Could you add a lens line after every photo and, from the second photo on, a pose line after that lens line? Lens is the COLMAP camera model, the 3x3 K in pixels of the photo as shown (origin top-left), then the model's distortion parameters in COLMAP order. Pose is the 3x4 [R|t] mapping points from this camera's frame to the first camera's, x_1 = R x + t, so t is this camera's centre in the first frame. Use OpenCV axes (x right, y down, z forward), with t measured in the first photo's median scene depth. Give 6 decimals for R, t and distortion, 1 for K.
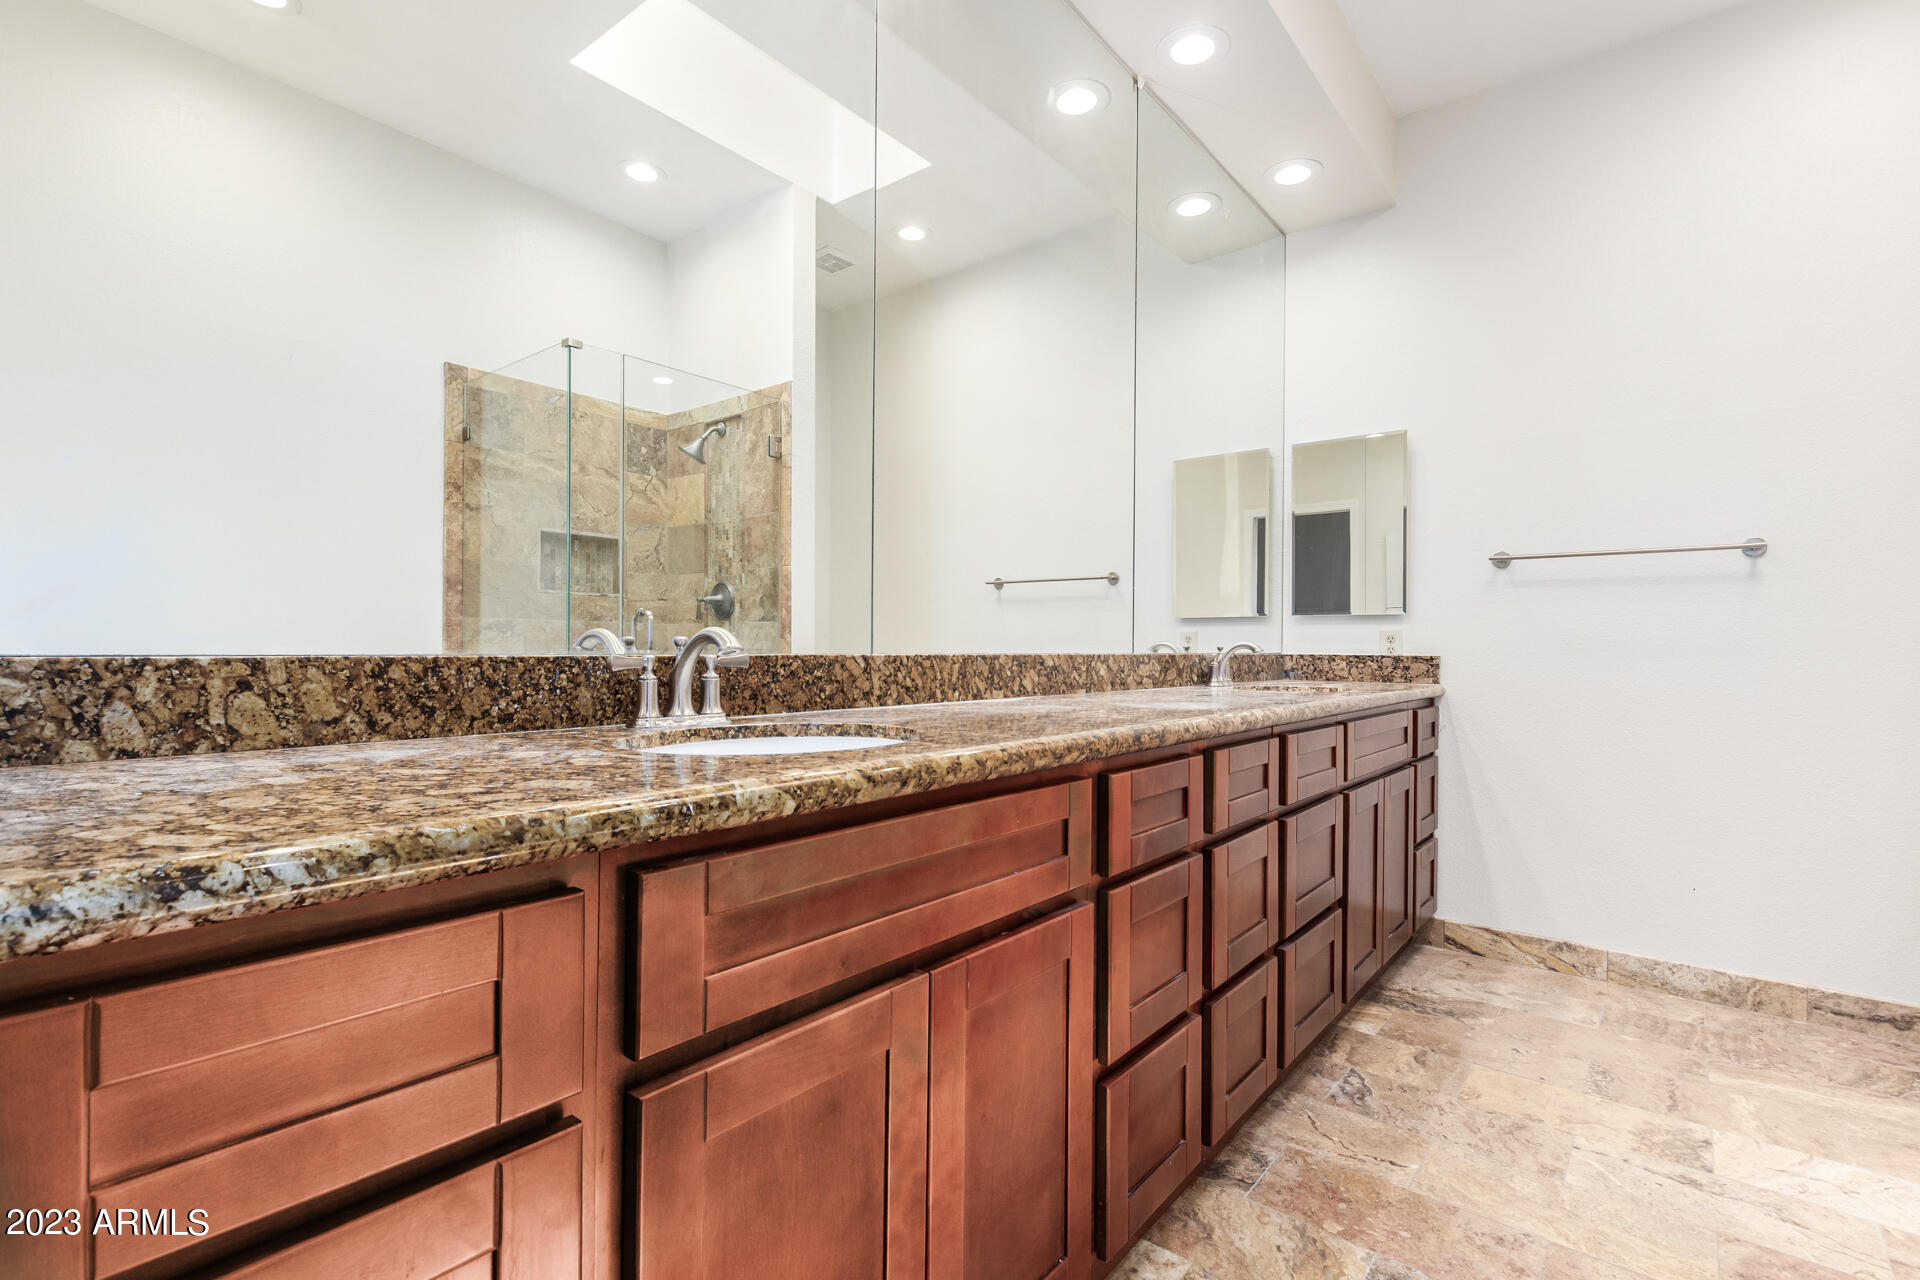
lens RADIAL K [[876.4, 0, 960.0], [0, 876.4, 640.0], [0, 0, 1]] dist [0.040923, -0.015179]
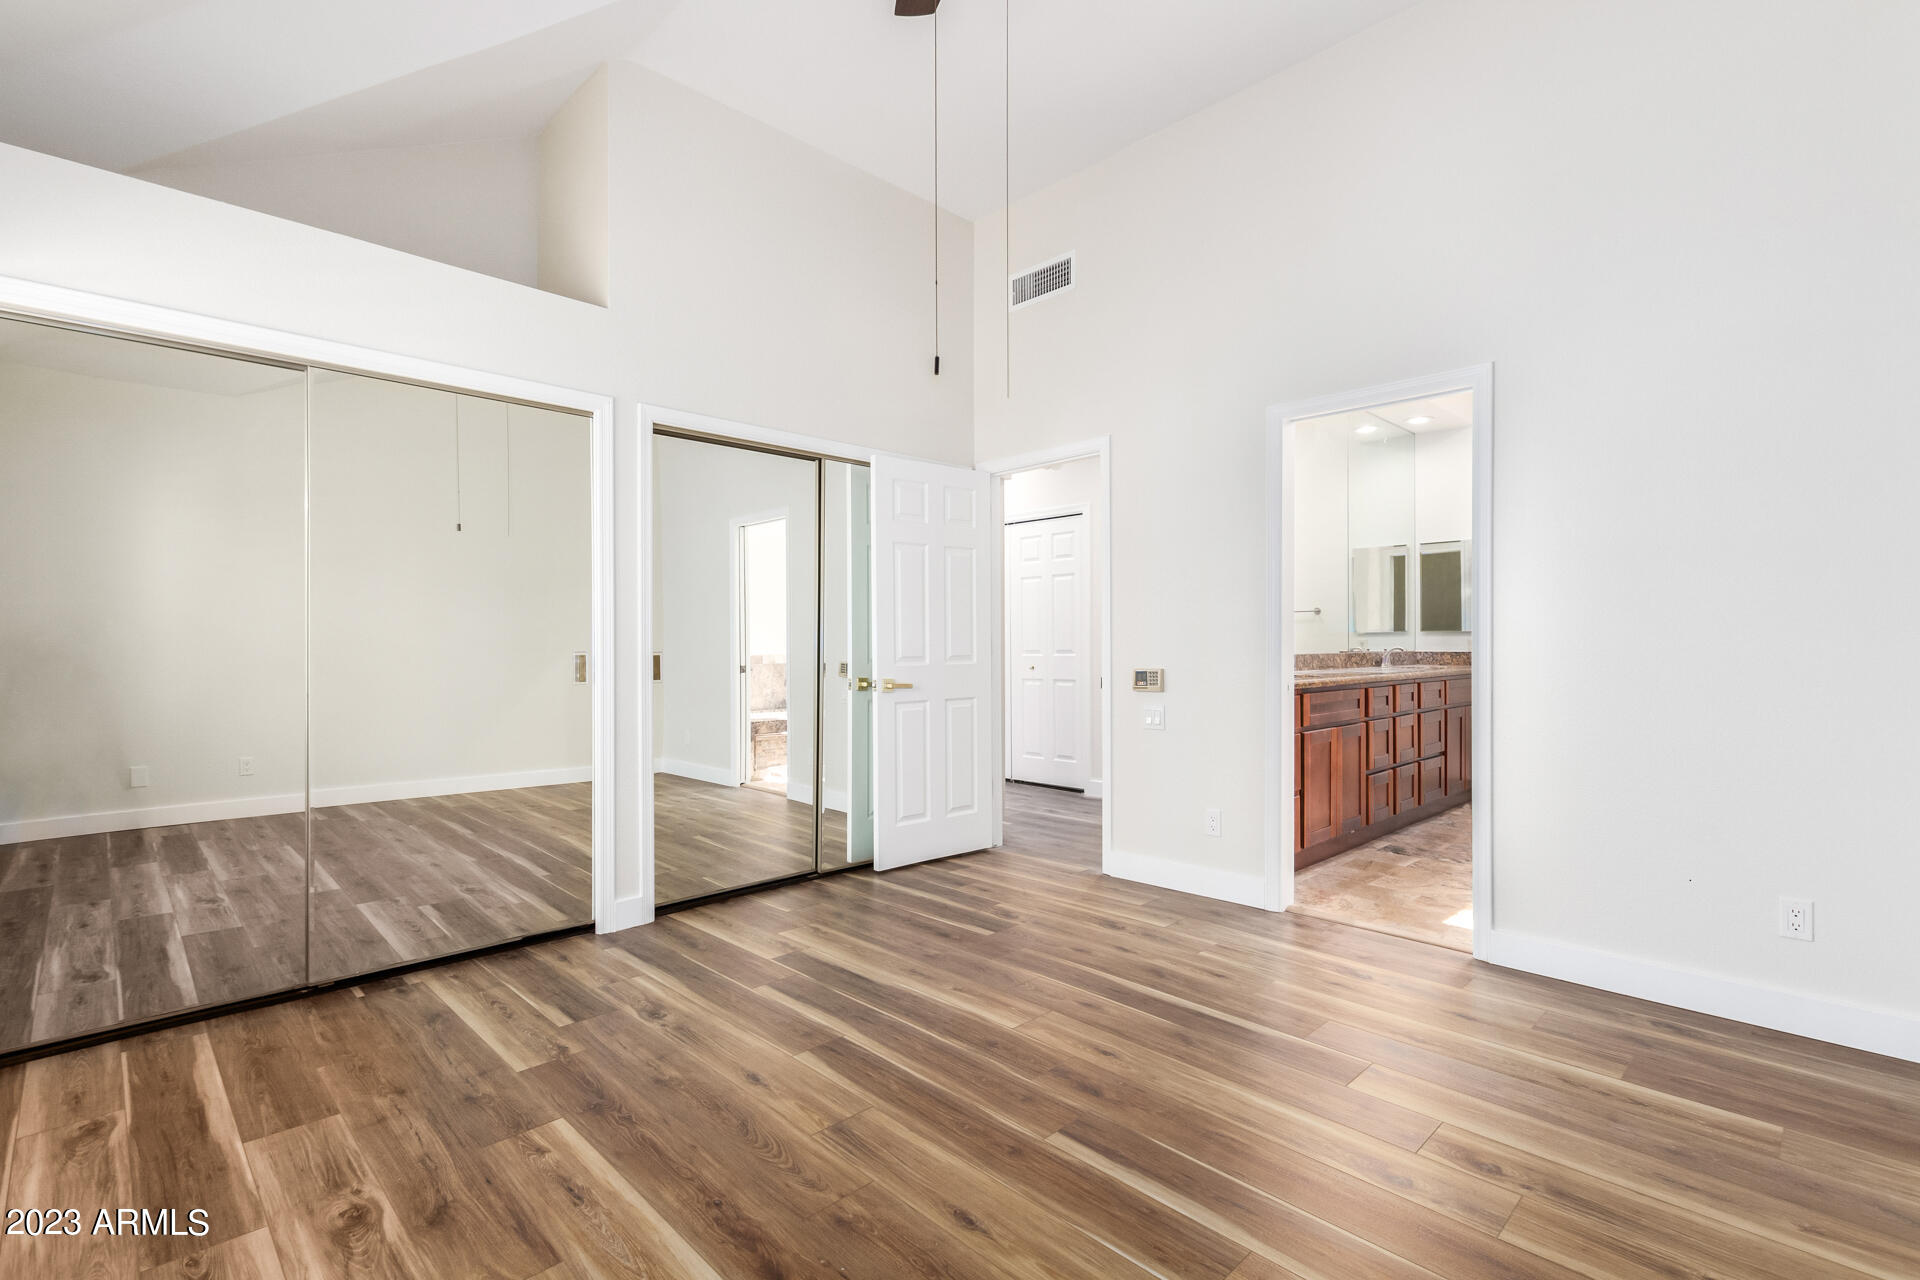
lens RADIAL K [[876.4, 0, 960.0], [0, 876.4, 640.0], [0, 0, 1]] dist [0.040923, -0.015179]
pose [[0.993078, -0.011562, -0.116884, -0.537463], [0.011880, 0.999927, 0.002026, -0.033756], [0.116852, -0.003401, 0.993143, -1.403760]]
